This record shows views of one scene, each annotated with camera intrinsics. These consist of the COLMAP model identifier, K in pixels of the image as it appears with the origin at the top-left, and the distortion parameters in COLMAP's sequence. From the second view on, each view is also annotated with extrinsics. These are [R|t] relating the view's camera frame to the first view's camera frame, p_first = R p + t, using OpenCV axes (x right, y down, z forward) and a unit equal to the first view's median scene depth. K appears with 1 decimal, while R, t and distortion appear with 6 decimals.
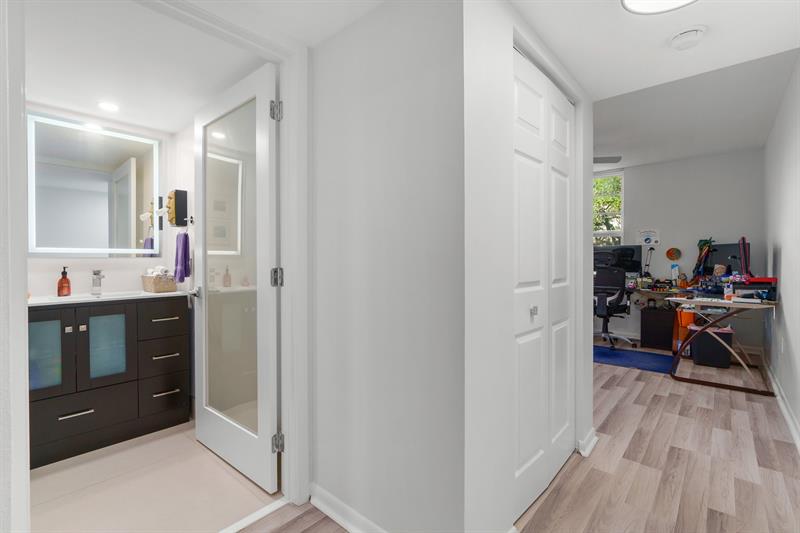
lens RADIAL K [[372.9, 0, 397.4], [0, 372.9, 263.6], [0, 0, 1]] dist [-0.001895, -0.000002]
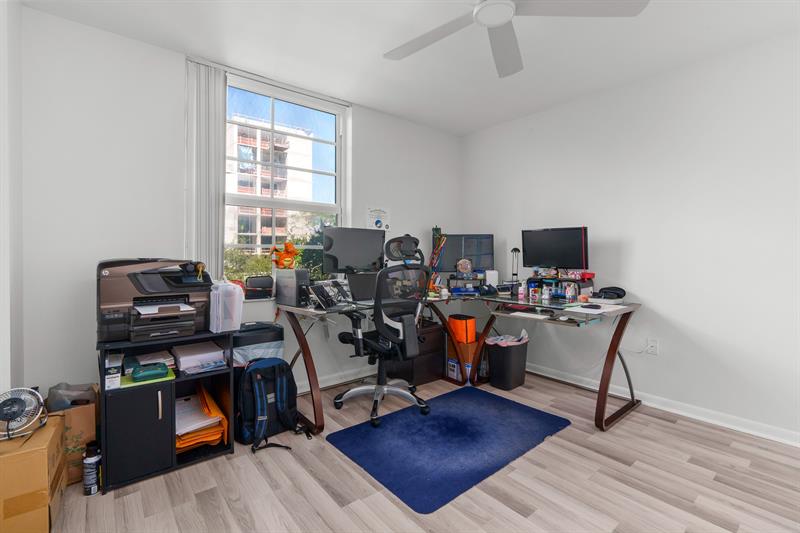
lens RADIAL K [[361.3, 0, 403.2], [0, 361.3, 265.4], [0, 0, 1]] dist [-0.012306, 0.000582]
pose [[0.163724, -0.027902, 0.986112, 0.042252], [0.006420, 0.999609, 0.027218, -0.005180], [-0.986485, 0.001875, 0.163839, 0.950760]]
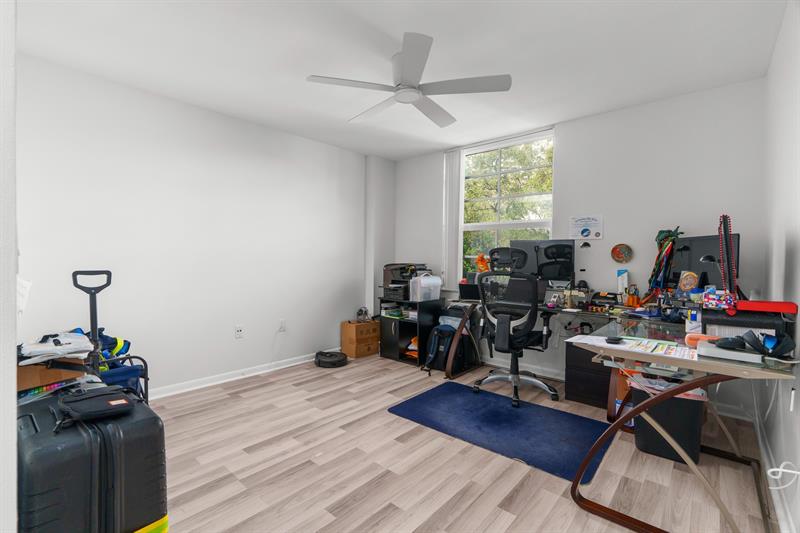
lens RADIAL K [[362.8, 0, 398.3], [0, 362.8, 265.8], [0, 0, 1]] dist [0.000047, 0.000317]
pose [[0.999930, 0.011680, -0.001706, 0.383021], [-0.011668, 0.999907, 0.007082, -0.004399], [0.001788, -0.007062, 0.999973, 0.399438]]
